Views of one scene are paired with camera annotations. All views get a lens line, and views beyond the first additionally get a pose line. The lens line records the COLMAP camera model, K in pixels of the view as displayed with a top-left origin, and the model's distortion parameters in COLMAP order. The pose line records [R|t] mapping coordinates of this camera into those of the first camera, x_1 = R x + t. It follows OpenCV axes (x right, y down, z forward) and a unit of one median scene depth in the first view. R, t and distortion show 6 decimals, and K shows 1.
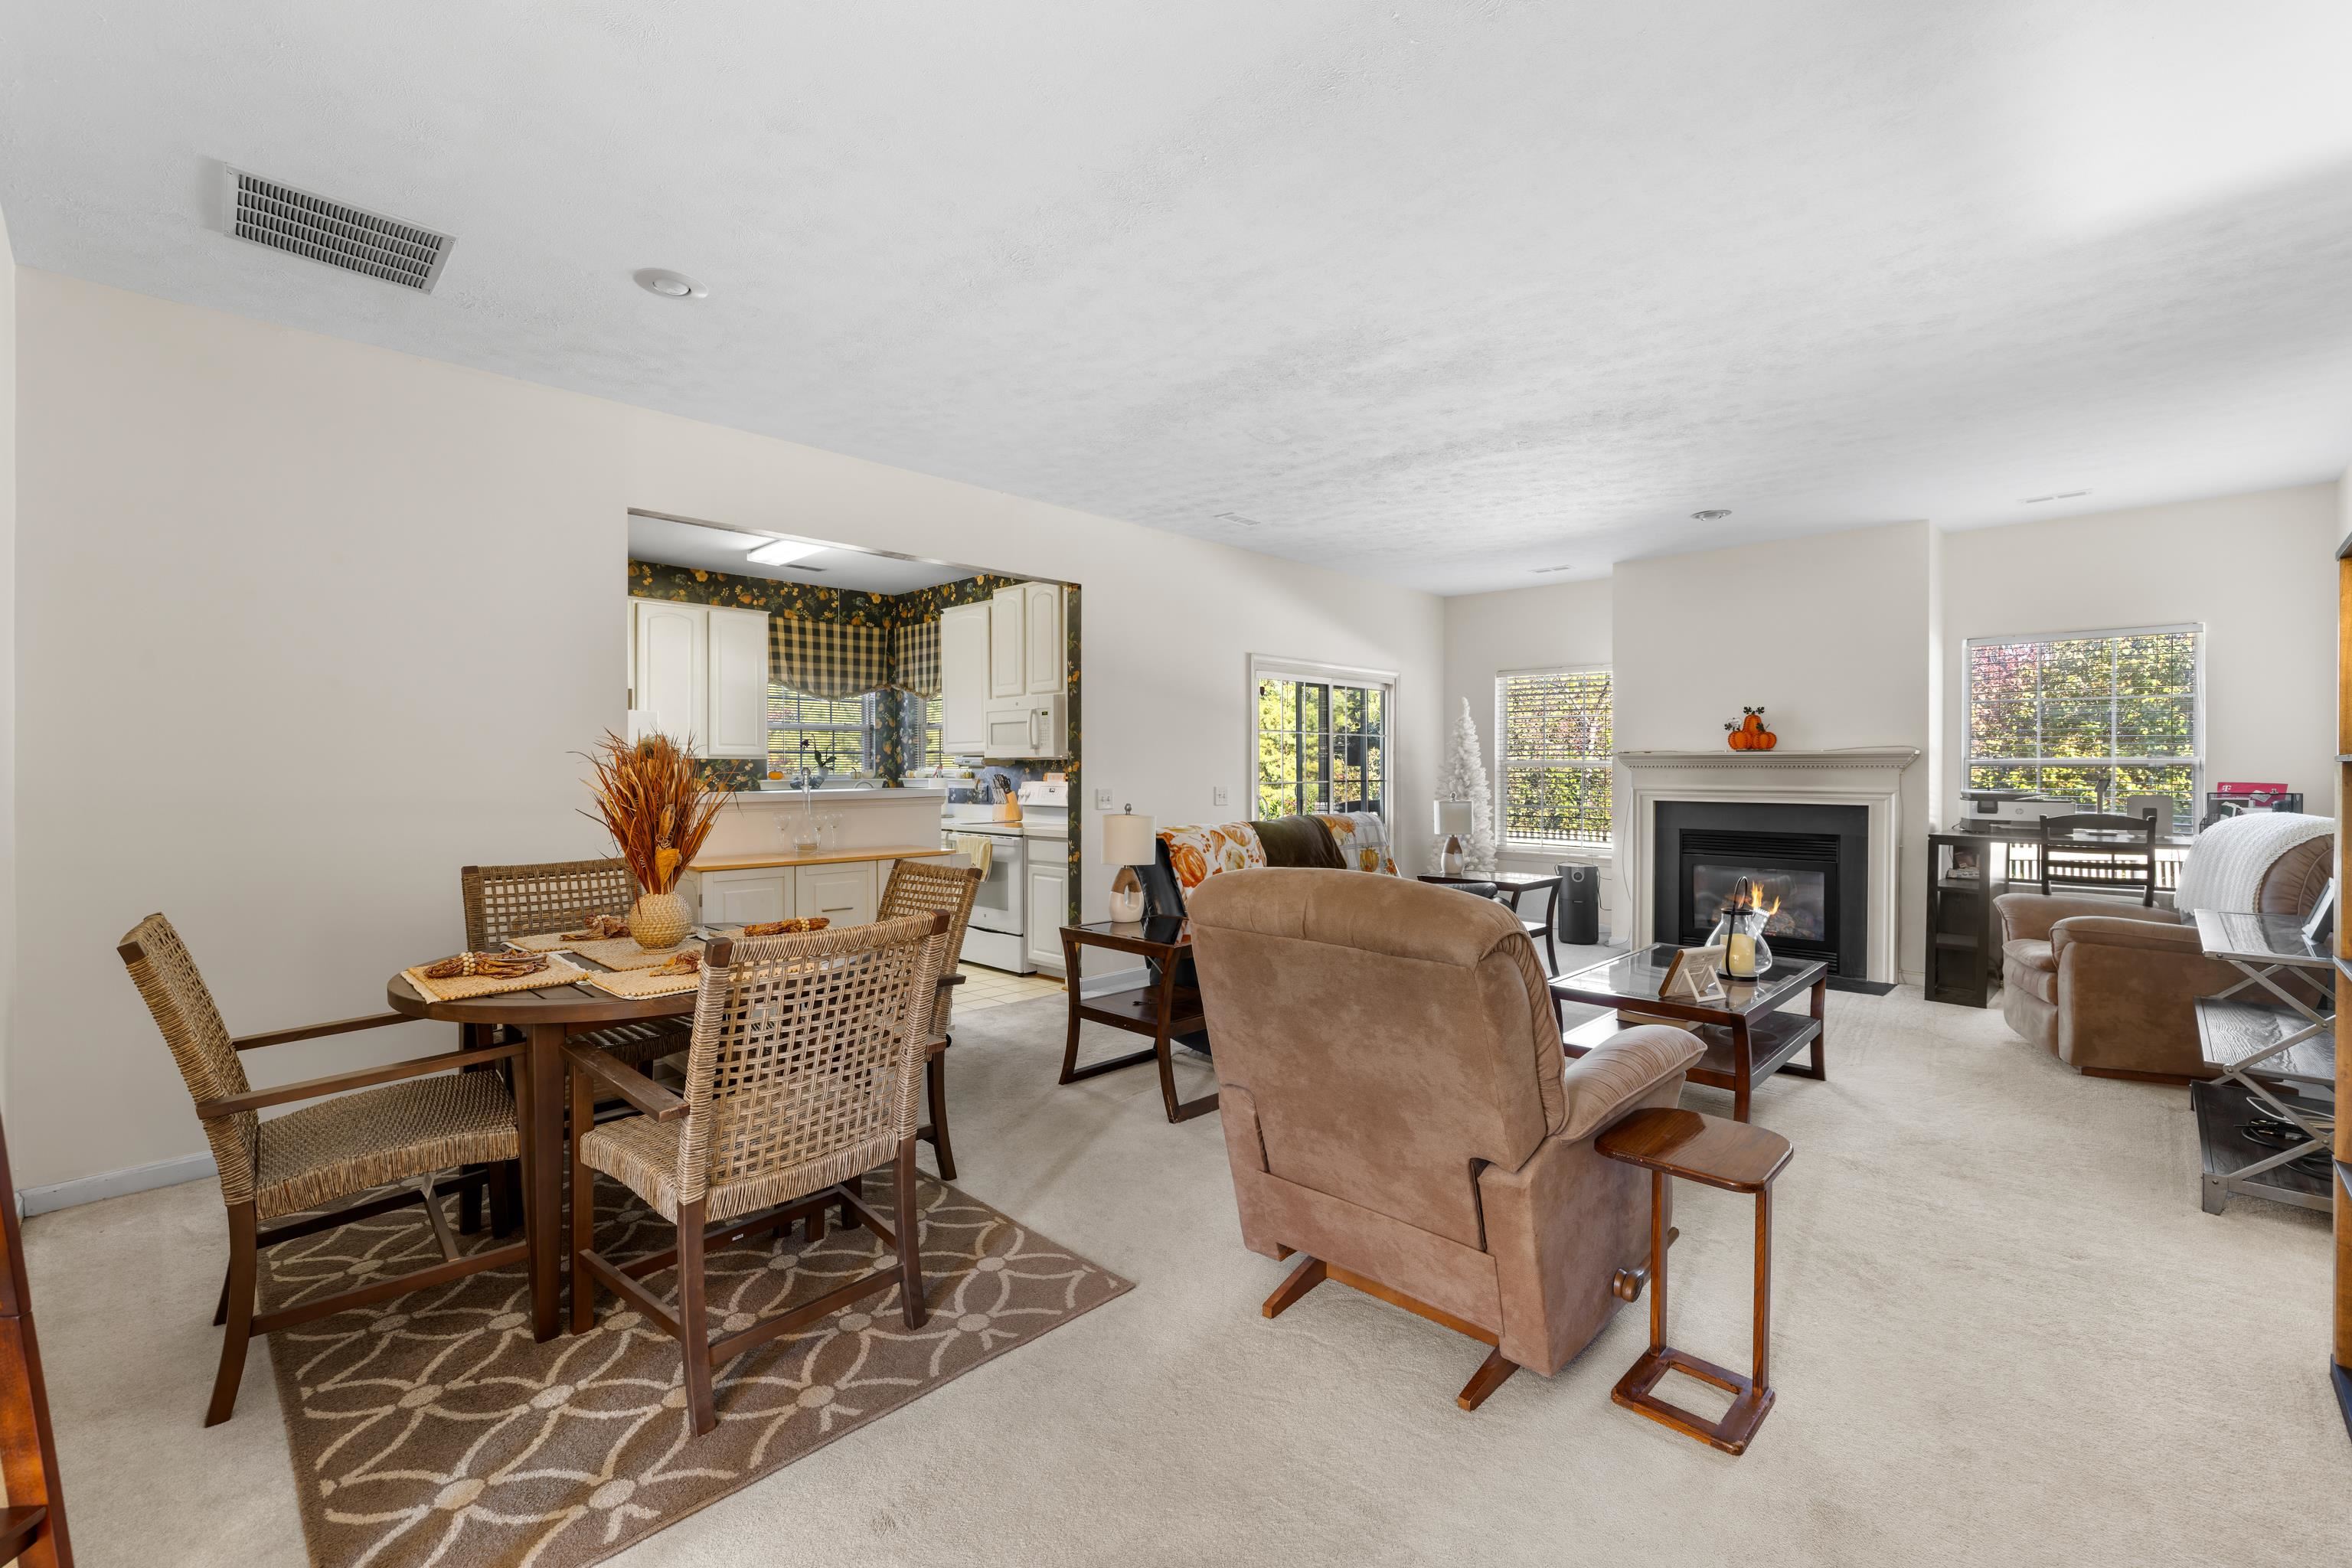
lens RADIAL K [[993.9, 0, 1174.9], [0, 993.9, 771.8], [0, 0, 1]] dist [-0.000707, 0.000763]
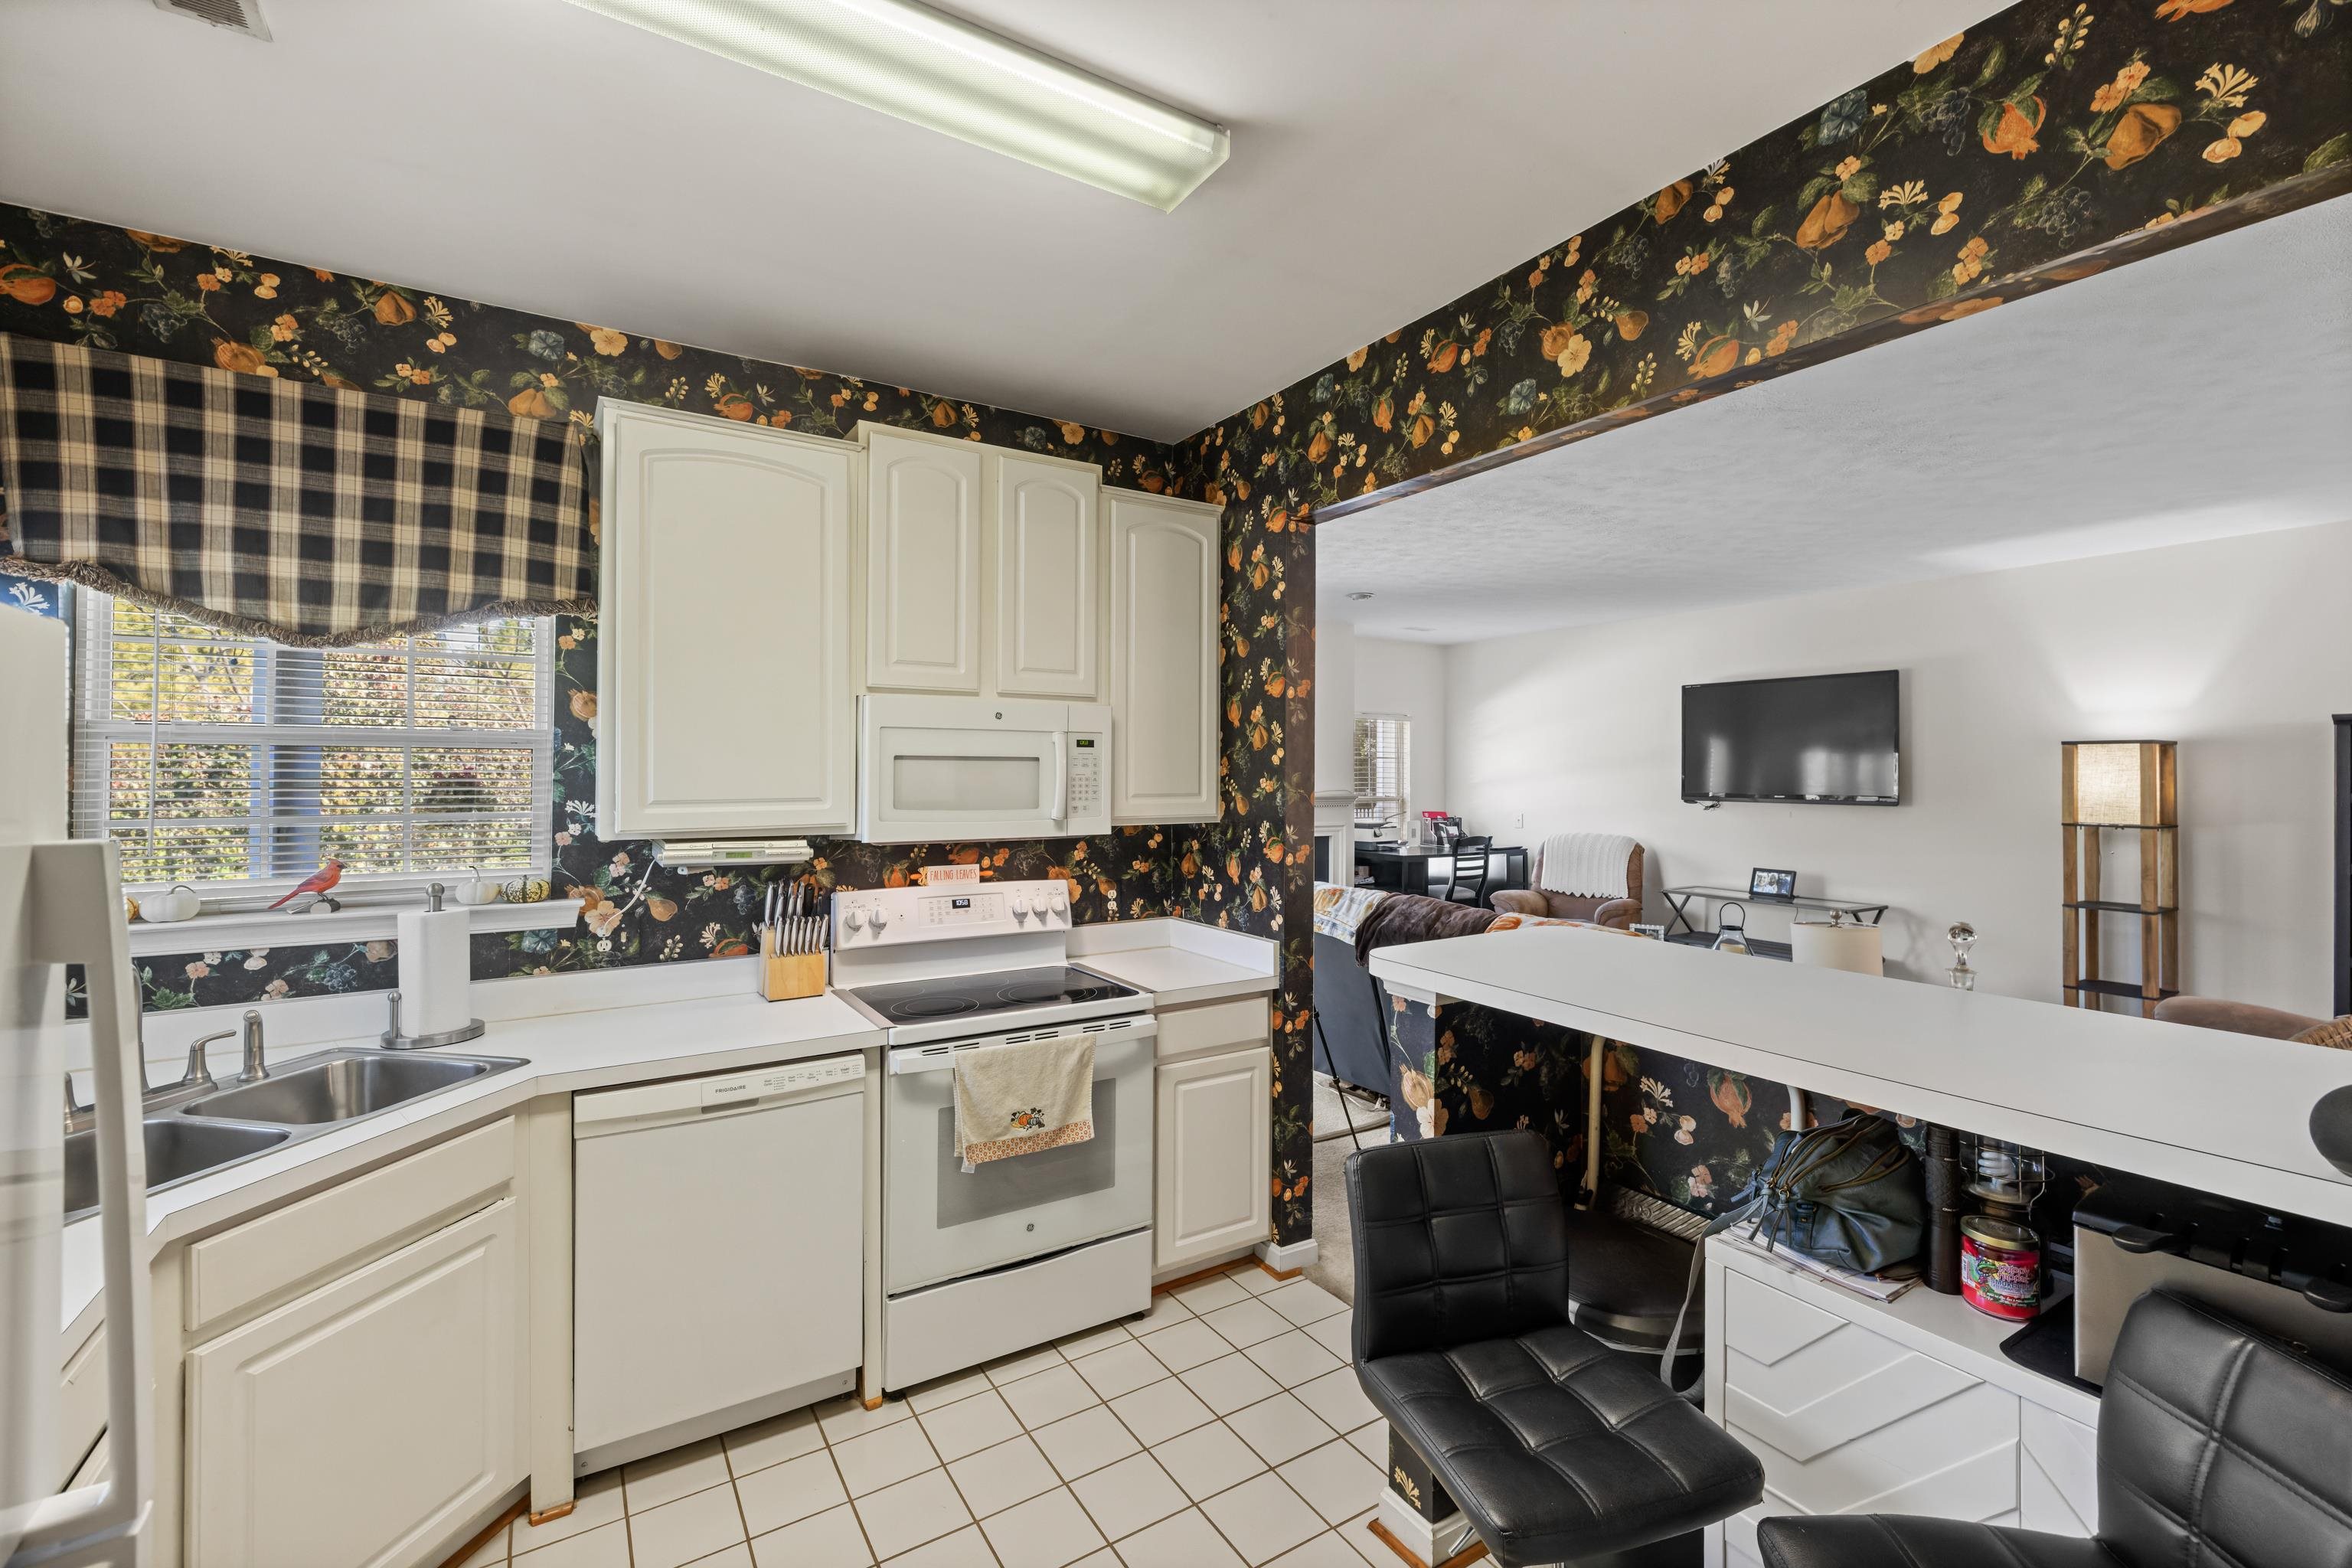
lens RADIAL K [[993.9, 0, 1167.2], [0, 993.9, 761.5], [0, 0, 1]] dist [-0.000707, 0.000763]
pose [[0.241517, 0.012603, 0.970315, -0.597011], [-0.000838, 0.999918, -0.012779, -0.045086], [-0.970396, 0.002273, 0.241508, 0.868633]]
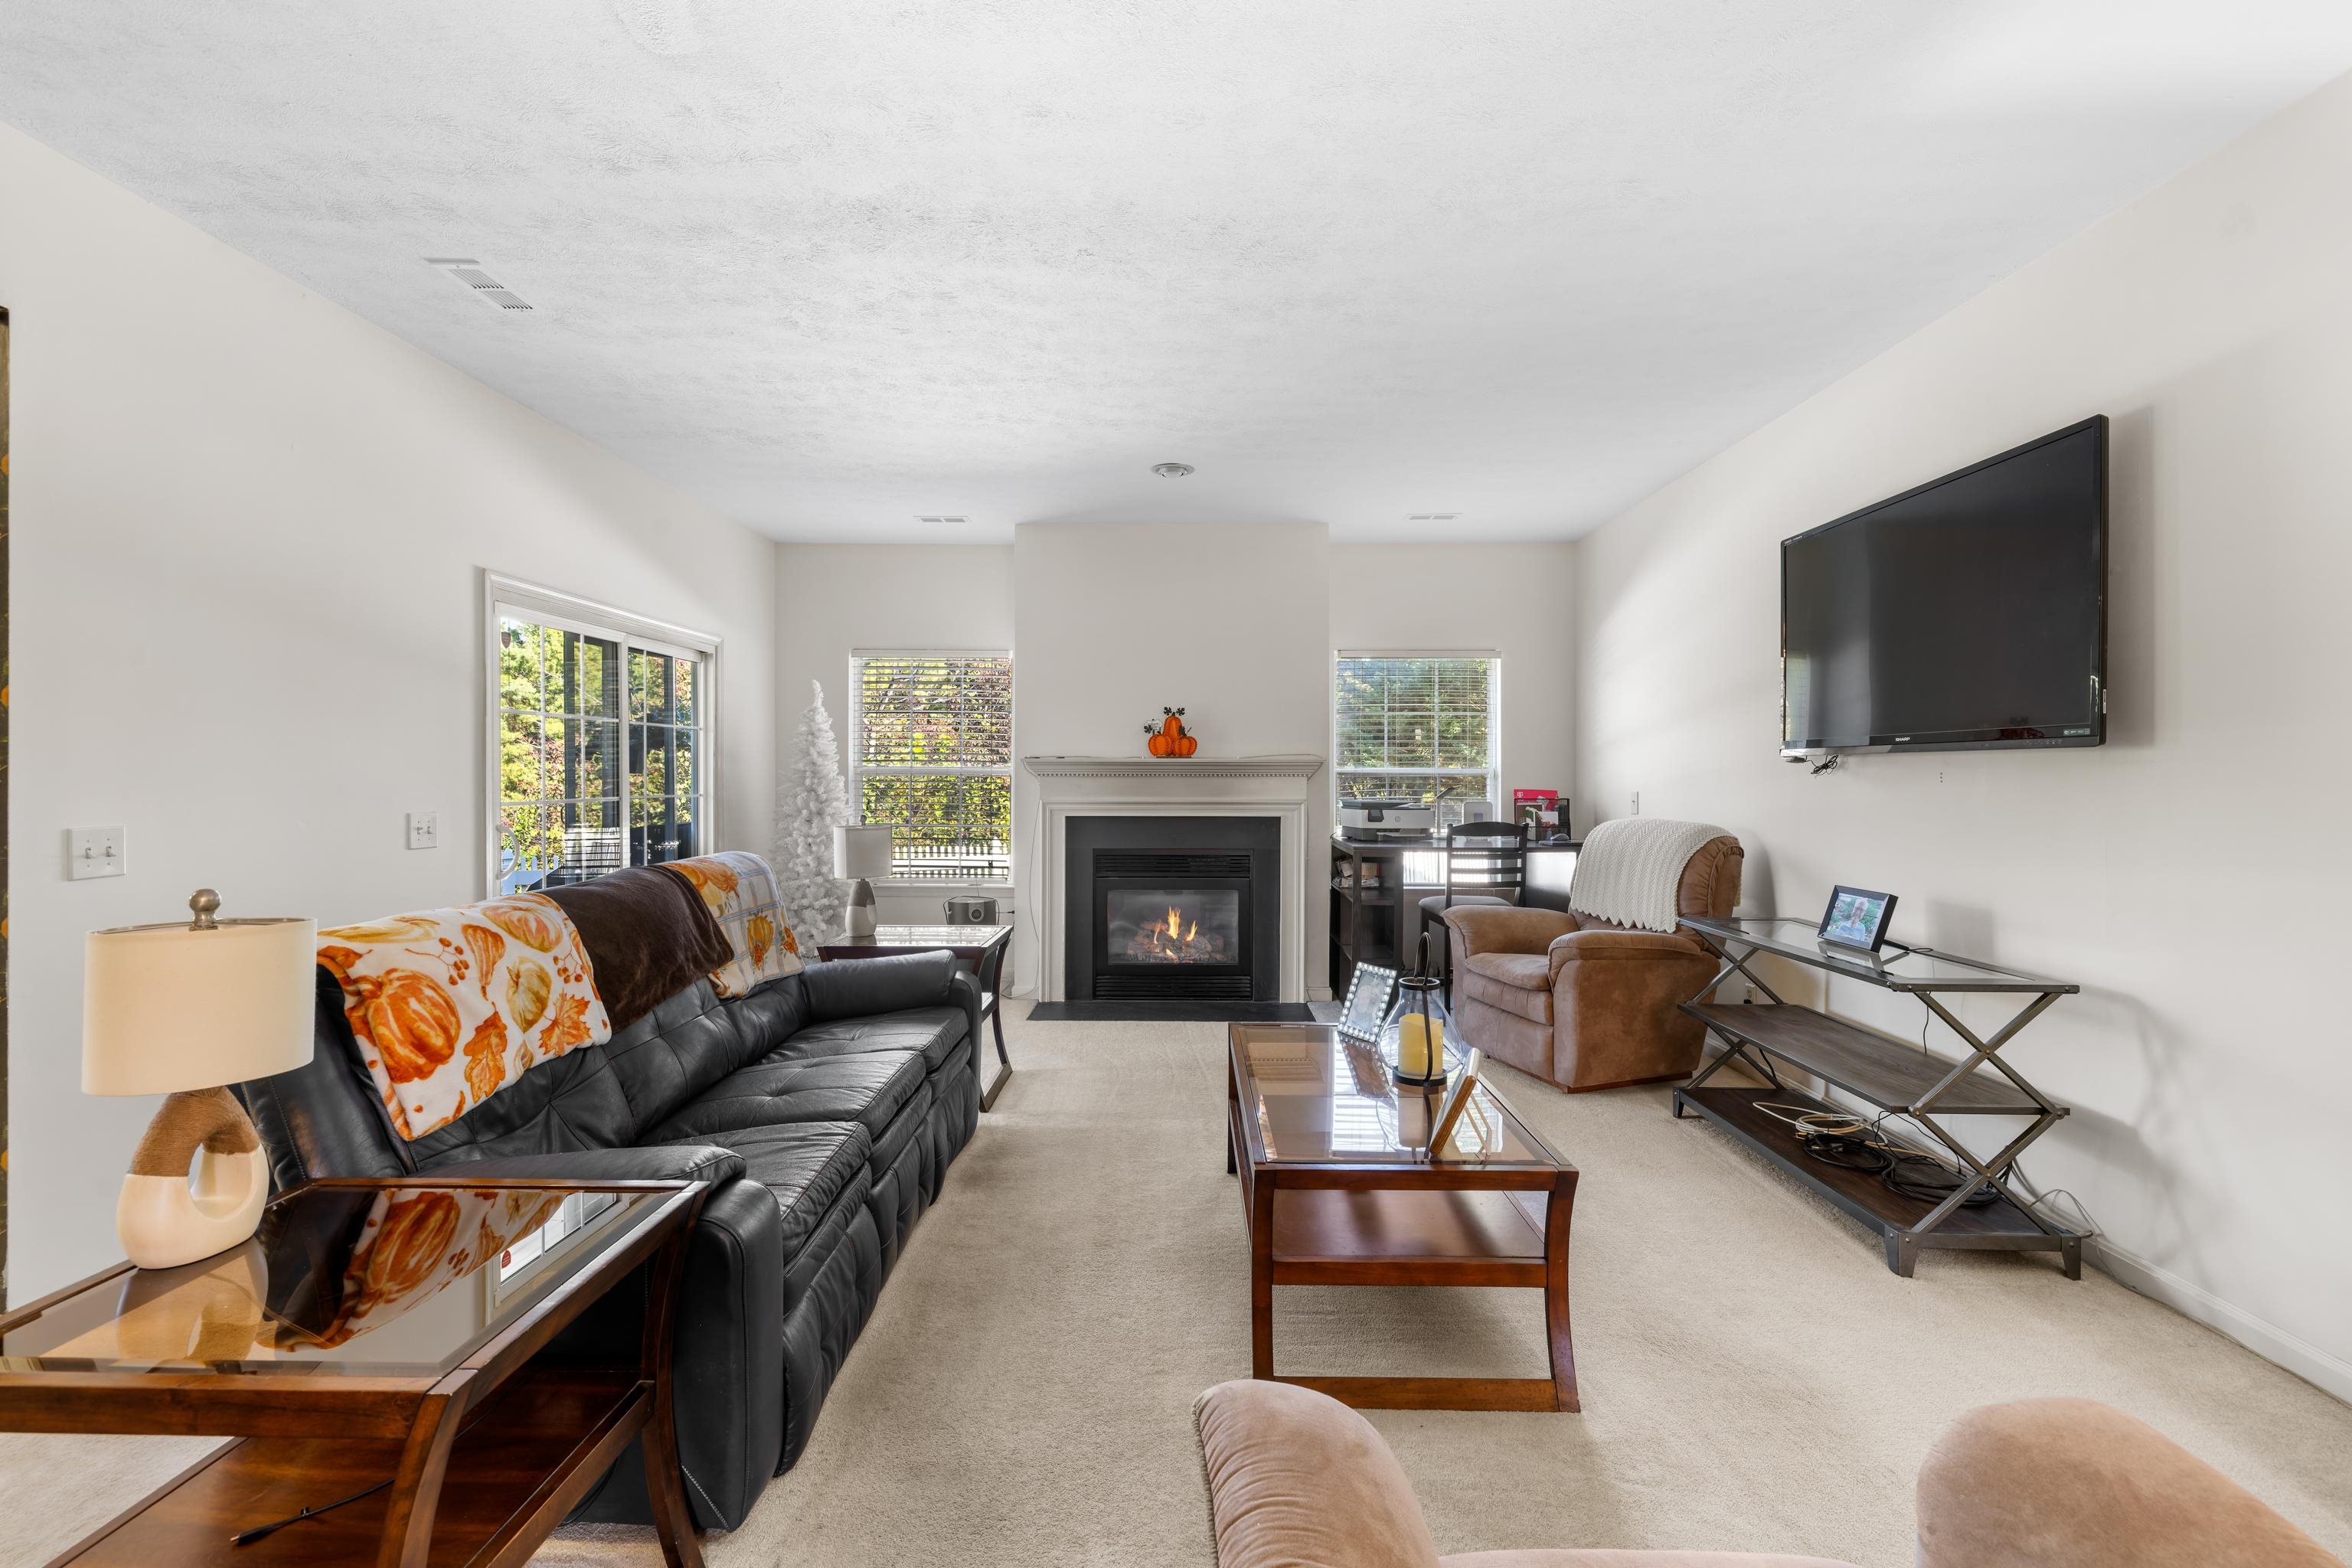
lens RADIAL K [[993.9, 0, 1165.8], [0, 993.9, 776.5], [0, 0, 1]] dist [-0.000707, 0.000763]
pose [[0.729588, -0.000211, 0.683887, -0.027246], [0.001653, 0.999998, -0.001455, -0.002946], [-0.683885, 0.002192, 0.729586, 0.373387]]
